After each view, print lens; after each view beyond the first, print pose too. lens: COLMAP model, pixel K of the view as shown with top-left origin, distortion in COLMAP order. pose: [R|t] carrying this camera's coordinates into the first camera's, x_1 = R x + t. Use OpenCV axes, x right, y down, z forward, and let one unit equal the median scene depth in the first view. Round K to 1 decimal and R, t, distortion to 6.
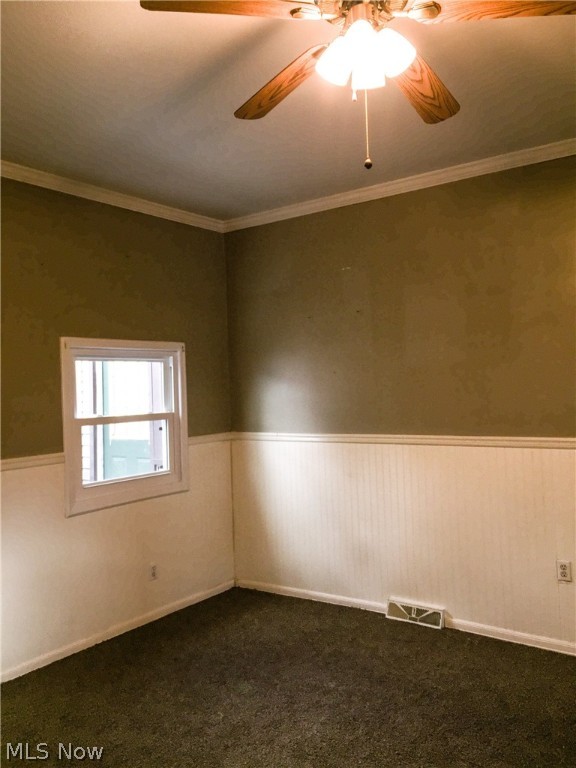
lens RADIAL K [[659.9, 0, 288.0], [0, 659.9, 384.0], [0, 0, 1]] dist [0.074574, -0.099457]
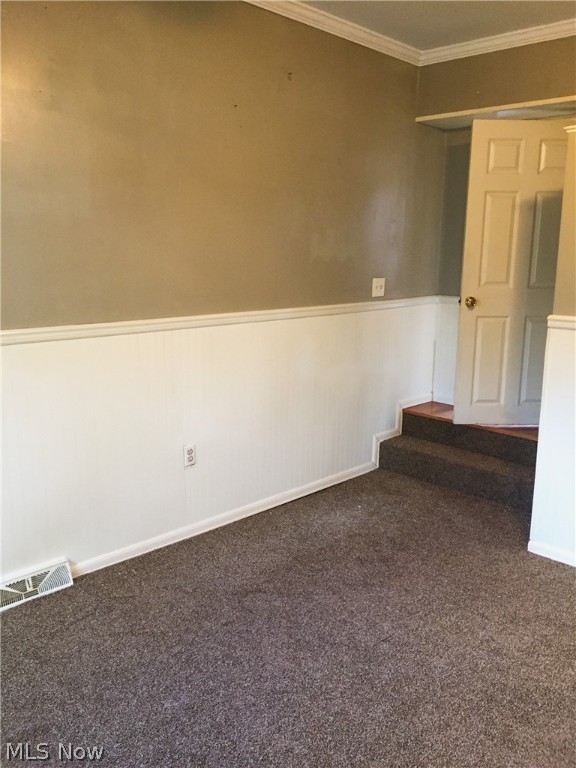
lens RADIAL K [[659.9, 0, 288.0], [0, 659.9, 384.0], [0, 0, 1]] dist [0.074574, -0.099457]
pose [[0.152890, -0.158659, 0.975424, -0.451241], [-0.014180, 0.986574, 0.162696, 0.022797], [-0.988142, -0.038706, 0.148587, 0.698476]]
